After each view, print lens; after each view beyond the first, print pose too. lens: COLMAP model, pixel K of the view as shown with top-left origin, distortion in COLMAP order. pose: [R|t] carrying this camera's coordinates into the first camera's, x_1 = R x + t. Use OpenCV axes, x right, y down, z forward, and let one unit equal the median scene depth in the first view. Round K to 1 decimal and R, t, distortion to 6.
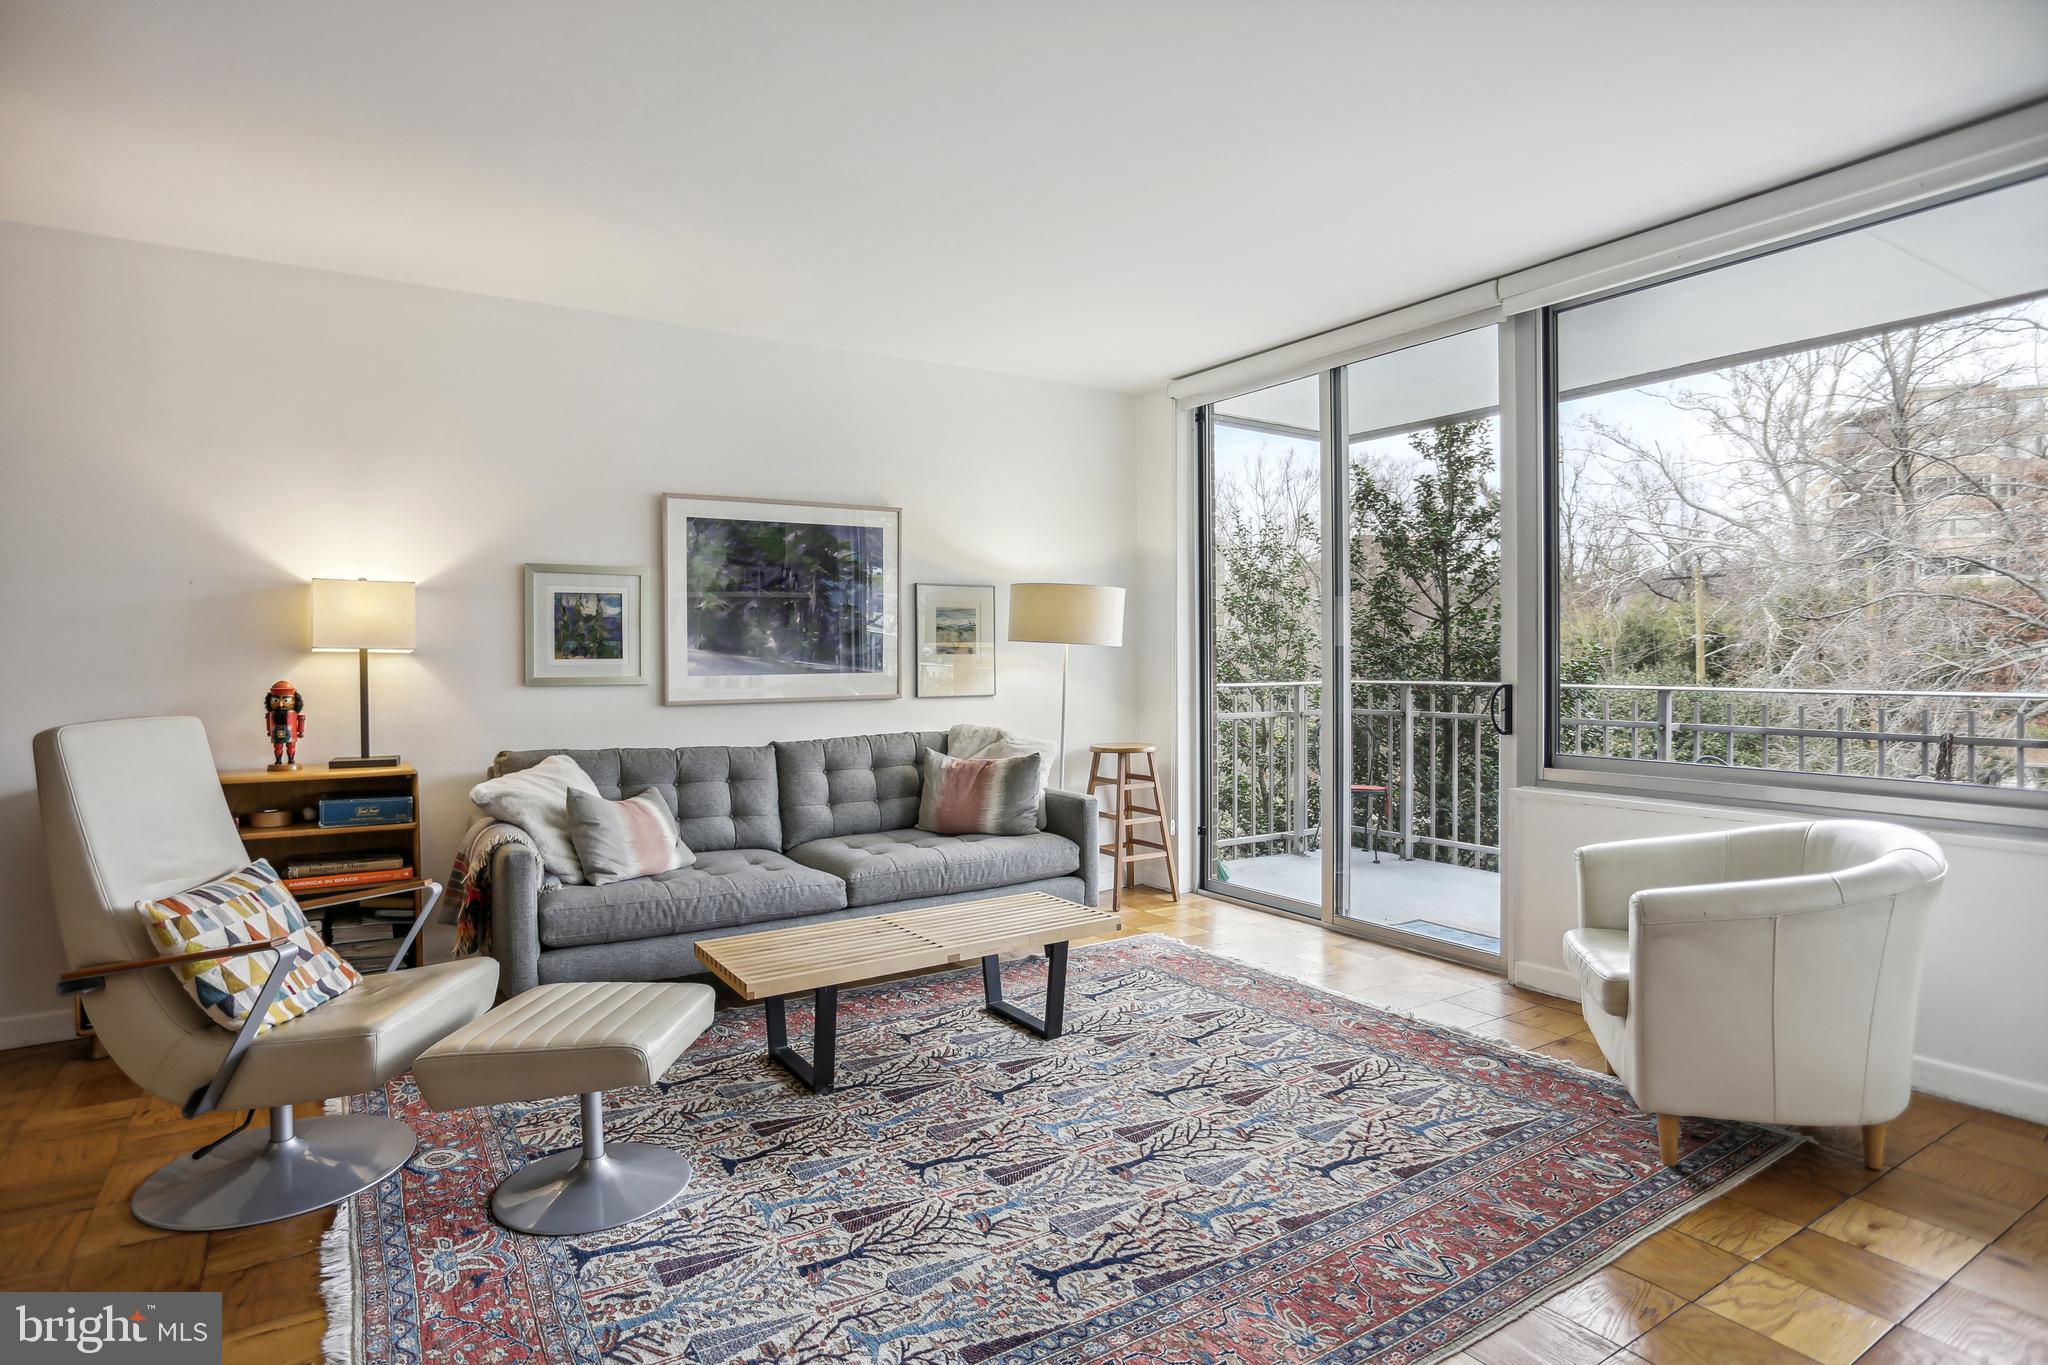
lens RADIAL K [[1079.4, 0, 1024.0], [0, 1079.4, 682.5], [0, 0, 1]] dist [-0.055358, 0.000612]
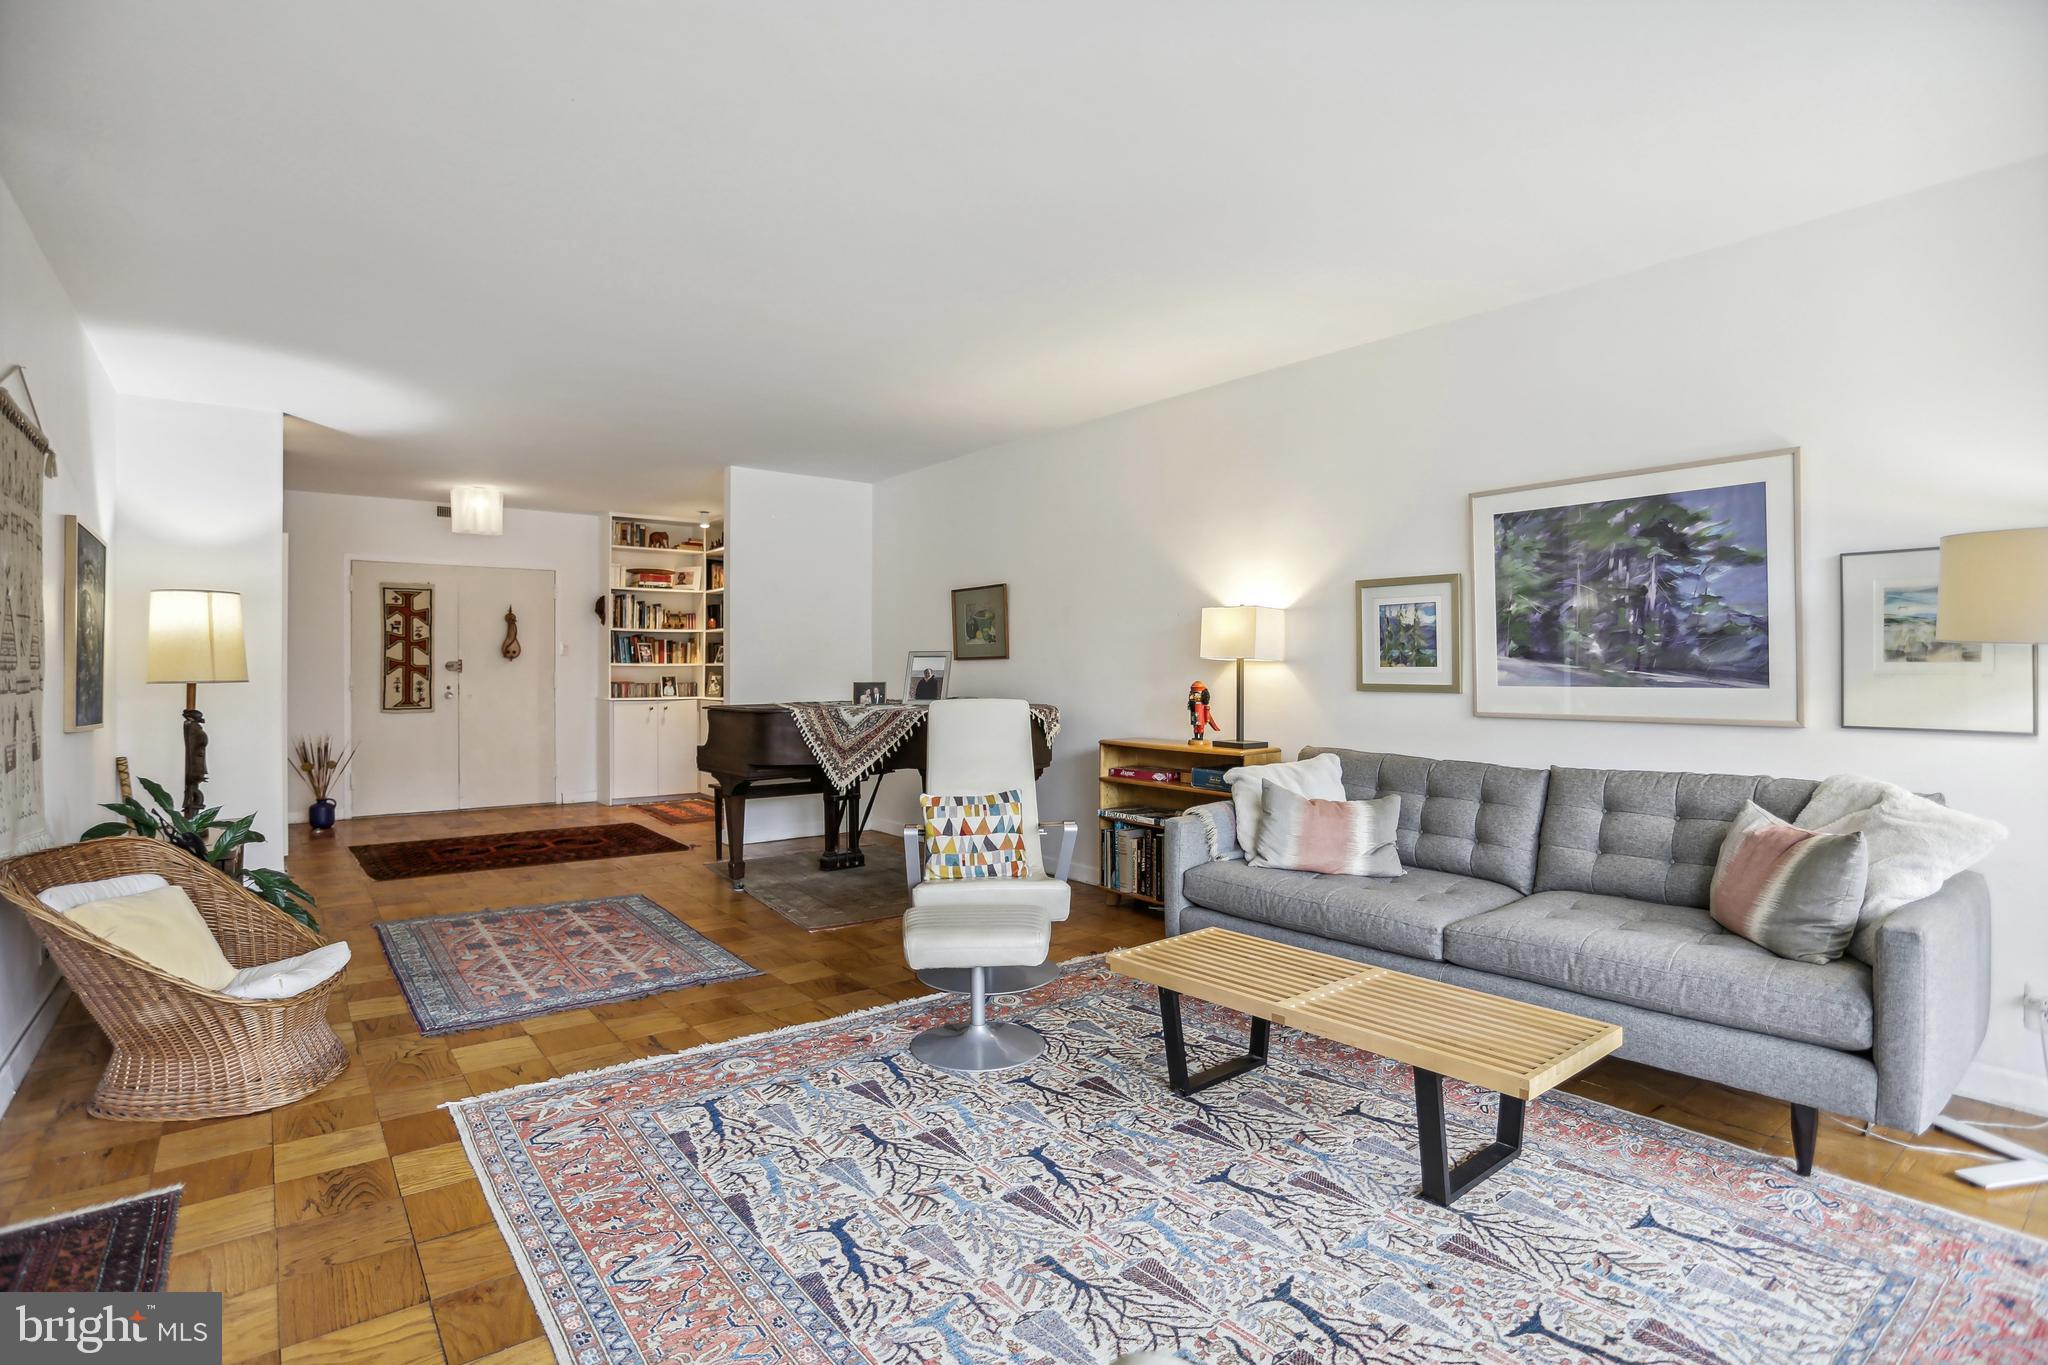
lens RADIAL K [[1005.7, 0, 1030.5], [0, 1005.7, 666.7], [0, 0, 1]] dist [-0.079371, 0.034731]
pose [[0.097400, 0.004554, -0.995235, 0.726728], [-0.022256, 0.999749, 0.002397, -0.022472], [0.994996, 0.021916, 0.097477, 0.747382]]
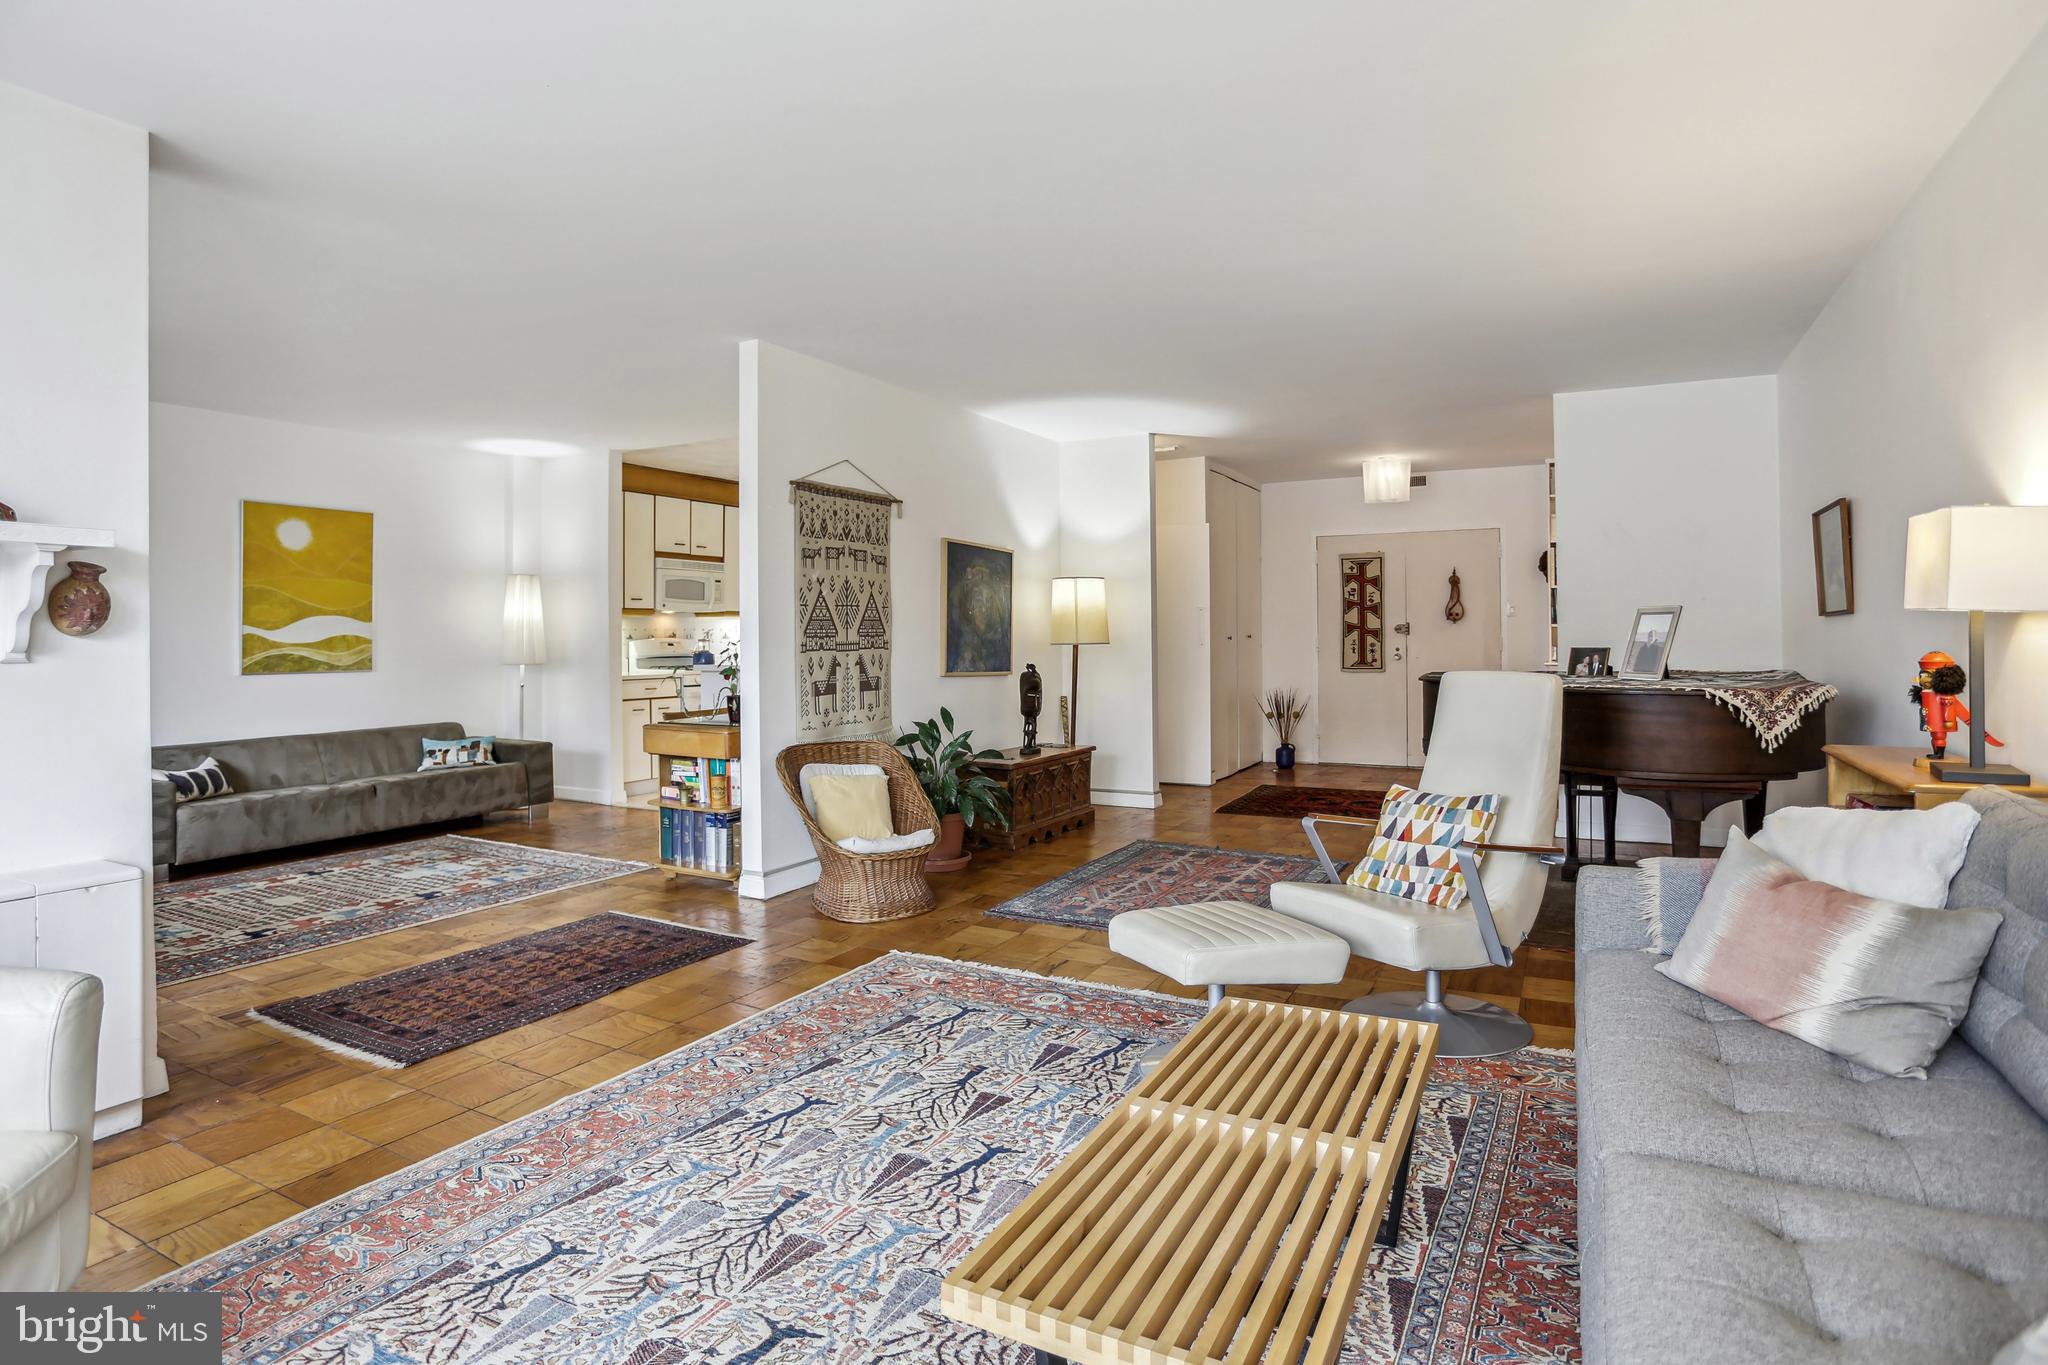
lens RADIAL K [[1060.0, 0, 1028.5], [0, 1060.0, 625.2], [0, 0, 1]] dist [-0.083279, 0.033685]
pose [[-0.875127, 0.010086, -0.483788, 0.282192], [0.003934, 0.999898, 0.013730, -0.038128], [0.483877, 0.010113, -0.875078, 1.553421]]
